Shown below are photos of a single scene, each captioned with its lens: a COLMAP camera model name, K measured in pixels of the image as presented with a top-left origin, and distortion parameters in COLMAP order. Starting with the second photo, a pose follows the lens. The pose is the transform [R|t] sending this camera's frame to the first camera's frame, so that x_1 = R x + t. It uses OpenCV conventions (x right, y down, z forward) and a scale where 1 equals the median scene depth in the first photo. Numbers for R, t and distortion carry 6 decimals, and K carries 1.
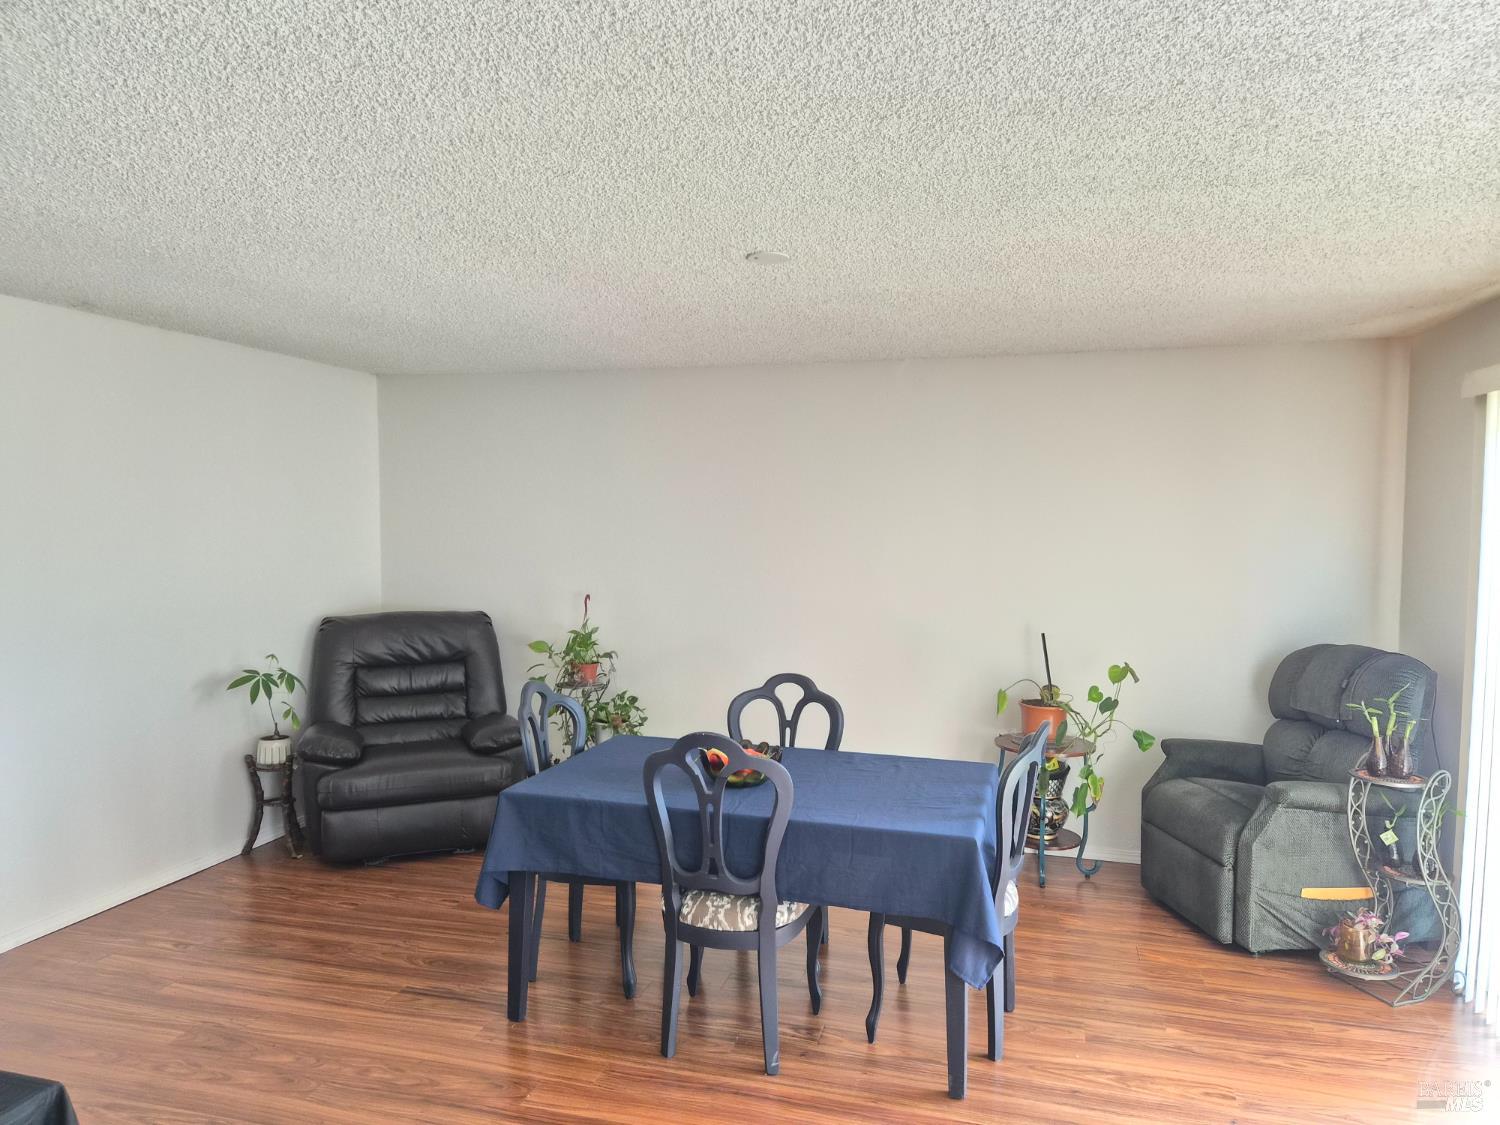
lens RADIAL K [[1004.2, 0, 748.7], [0, 1004.2, 566.5], [0, 0, 1]] dist [0.062248, -0.054403]
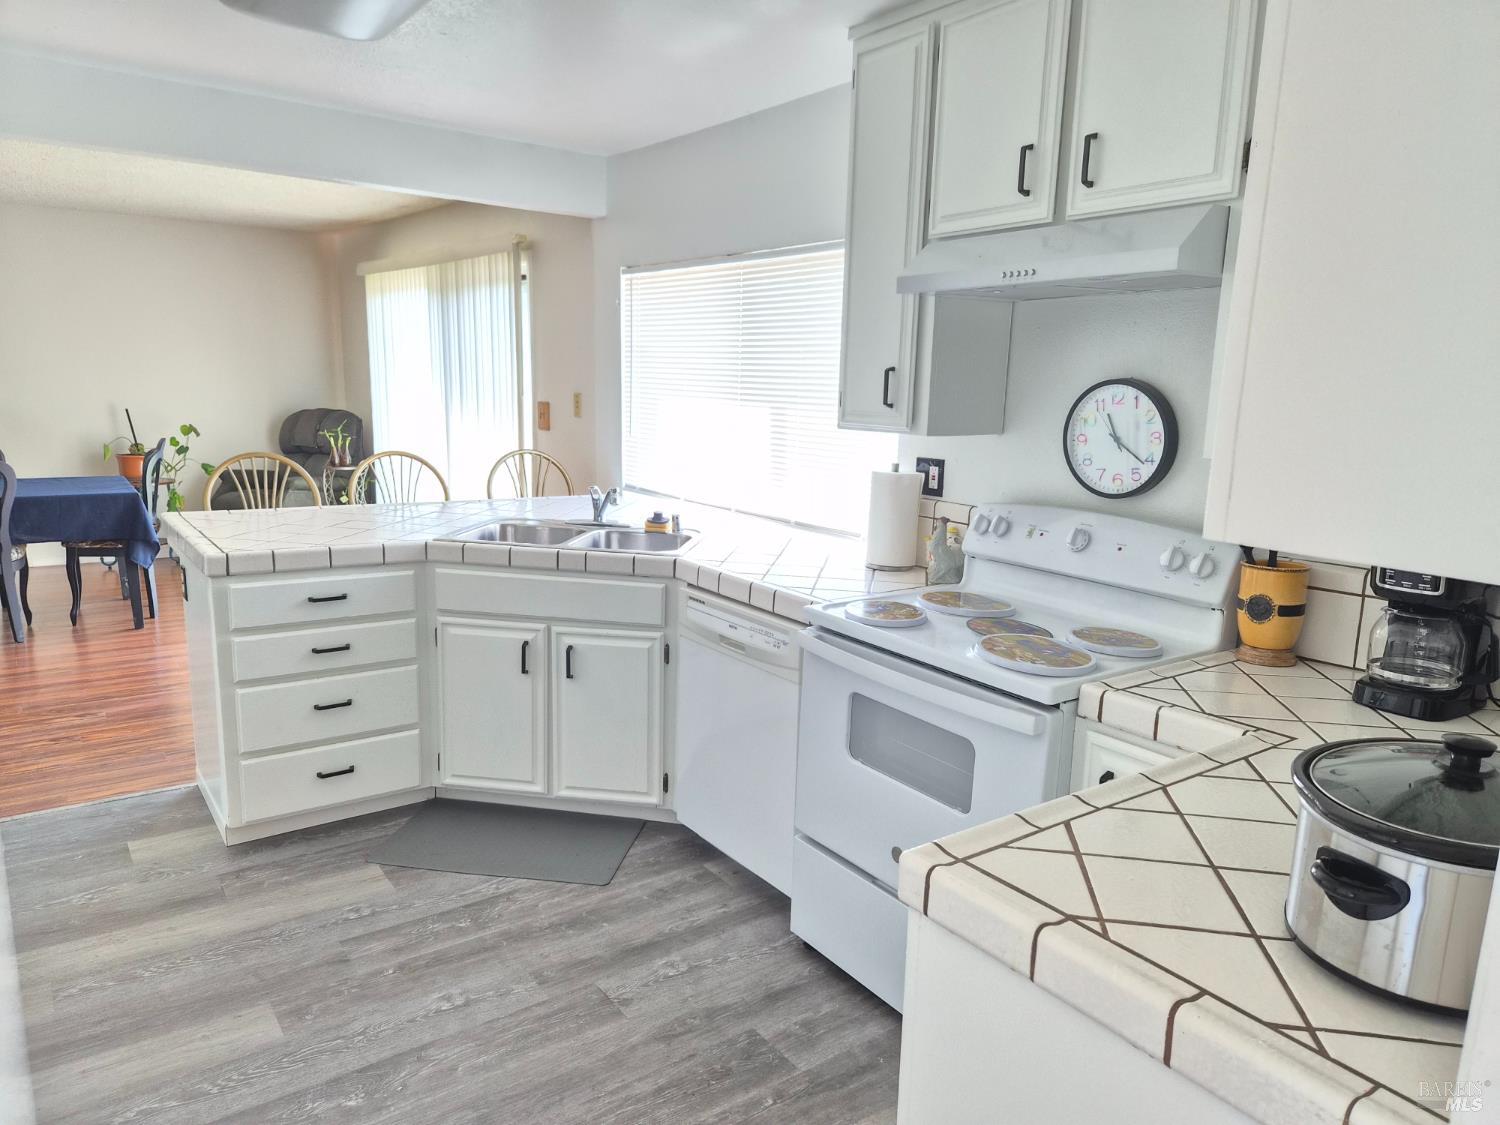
lens RADIAL K [[1004.2, 0, 749.5], [0, 1004.2, 569.5], [0, 0, 1]] dist [0.062248, -0.054403]
pose [[0.615607, -0.137837, 0.775906, -0.392194], [0.005831, 0.985355, 0.170419, 0.057933], [-0.788032, -0.100387, 0.607394, -0.748151]]
